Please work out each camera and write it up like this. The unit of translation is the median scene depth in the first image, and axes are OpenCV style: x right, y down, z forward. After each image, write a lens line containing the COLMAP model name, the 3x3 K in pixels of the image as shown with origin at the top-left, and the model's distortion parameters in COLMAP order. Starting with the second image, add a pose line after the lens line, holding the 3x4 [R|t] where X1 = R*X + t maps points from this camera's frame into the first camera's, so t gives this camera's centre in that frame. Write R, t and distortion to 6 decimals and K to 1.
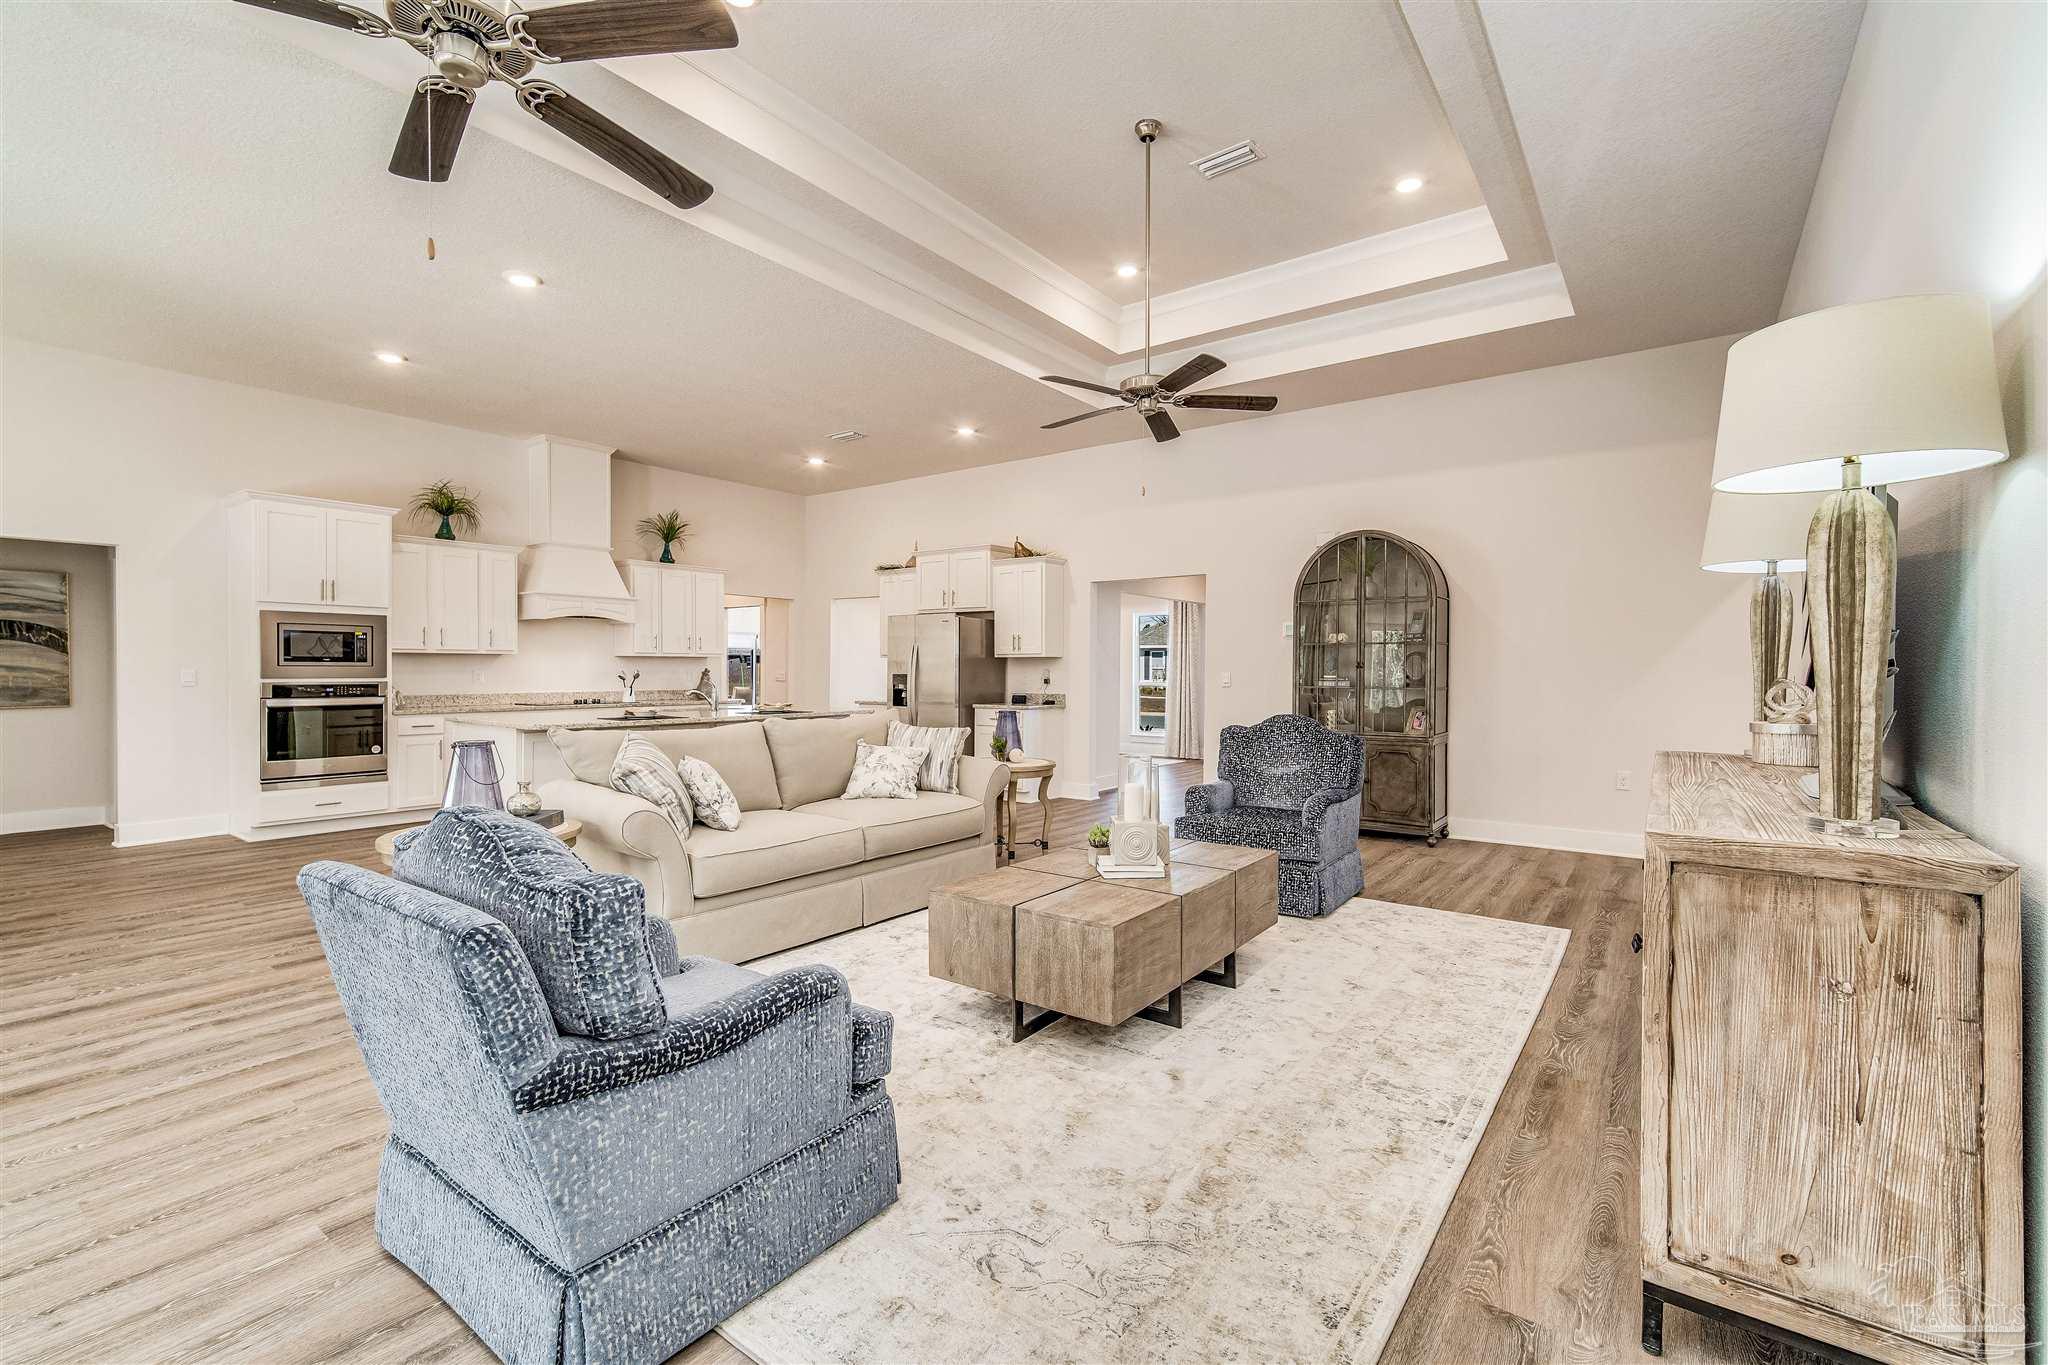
lens RADIAL K [[886.9, 0, 1022.3], [0, 886.9, 676.1], [0, 0, 1]] dist [0.000194, 0.005370]
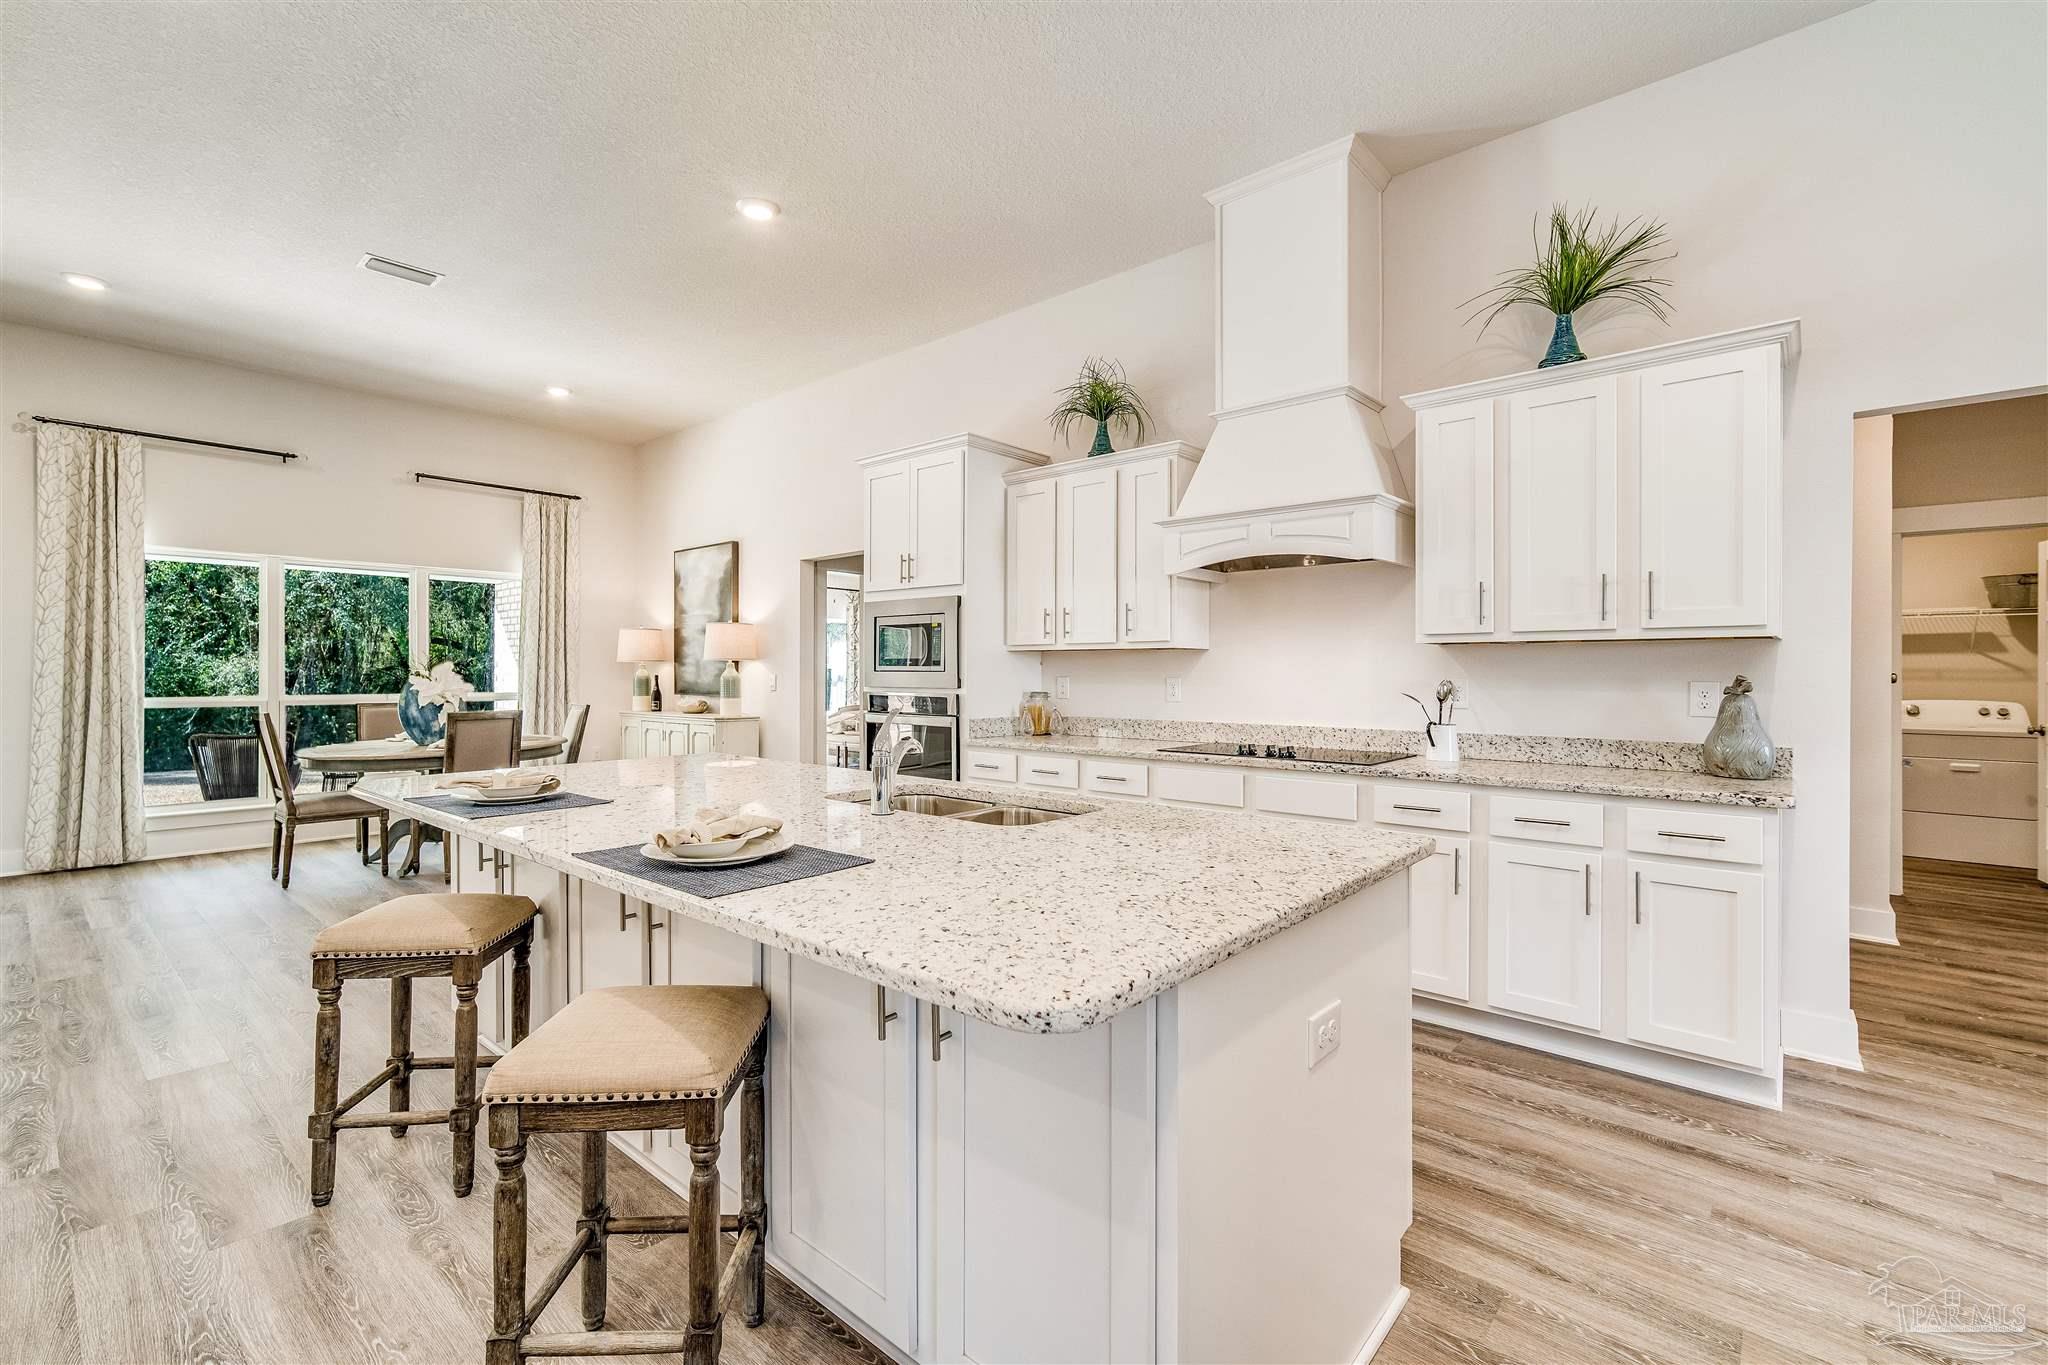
lens RADIAL K [[895.1, 0, 1018.7], [0, 895.1, 672.3], [0, 0, 1]] dist [-0.000266, 0.005528]
pose [[-0.082261, -0.010740, -0.996553, -0.053355], [-0.009310, 0.999907, -0.010007, -0.004246], [0.996567, 0.008455, -0.082353, 1.153317]]
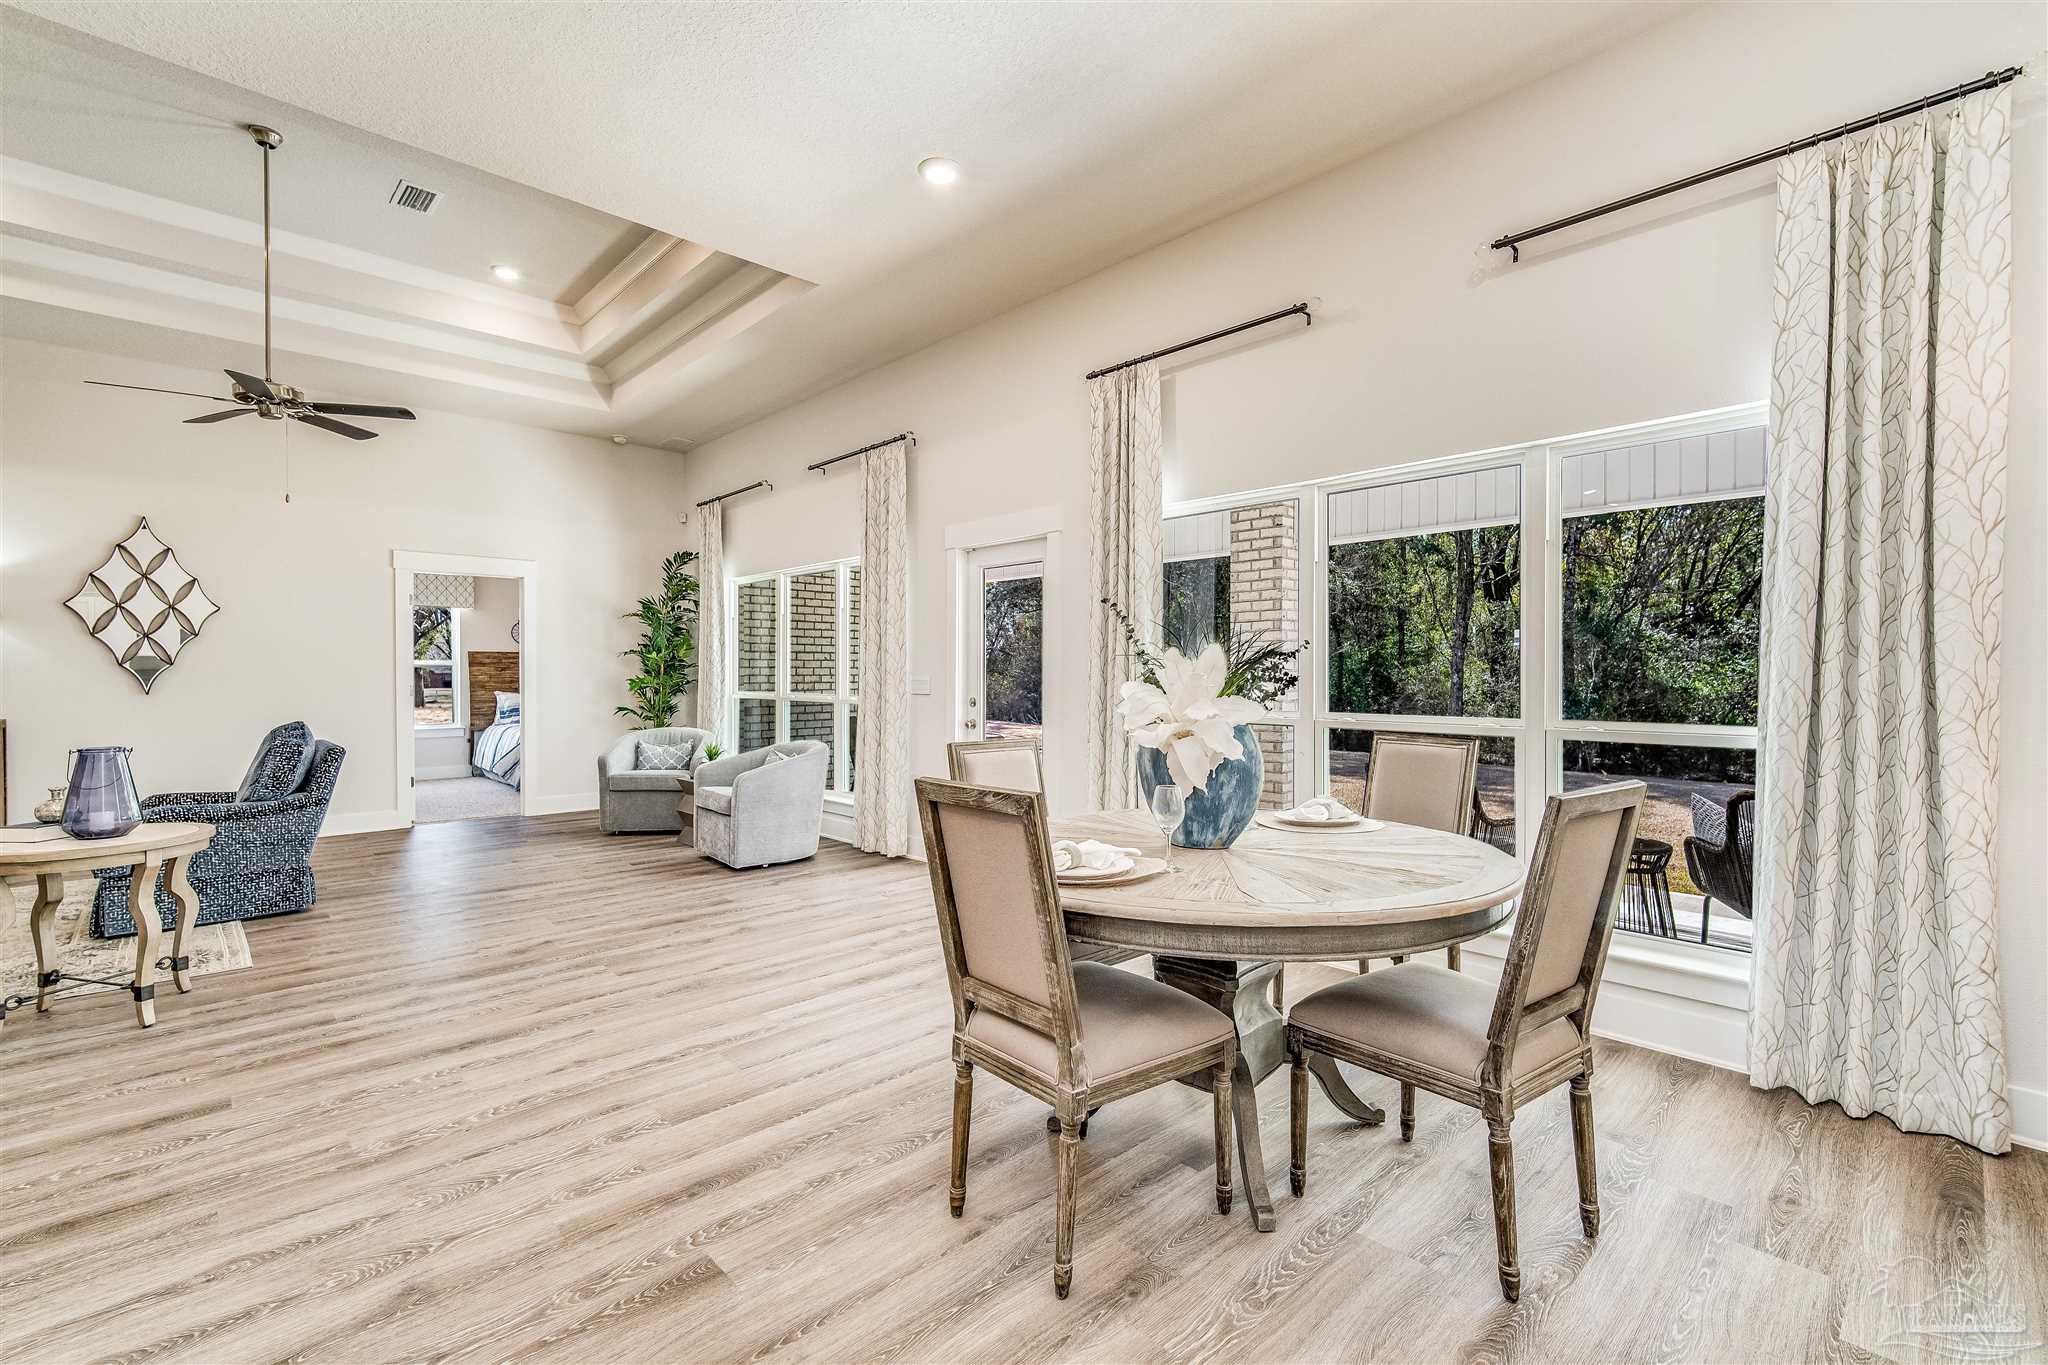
lens RADIAL K [[878.8, 0, 1024.0], [0, 878.8, 682.5], [0, 0, 1]] dist [-0.001444, 0.005053]
pose [[-0.986516, -0.007964, 0.163473, -0.873217], [-0.004248, 0.999725, 0.023068, -0.013069], [-0.163612, 0.022062, -0.986278, 0.876726]]
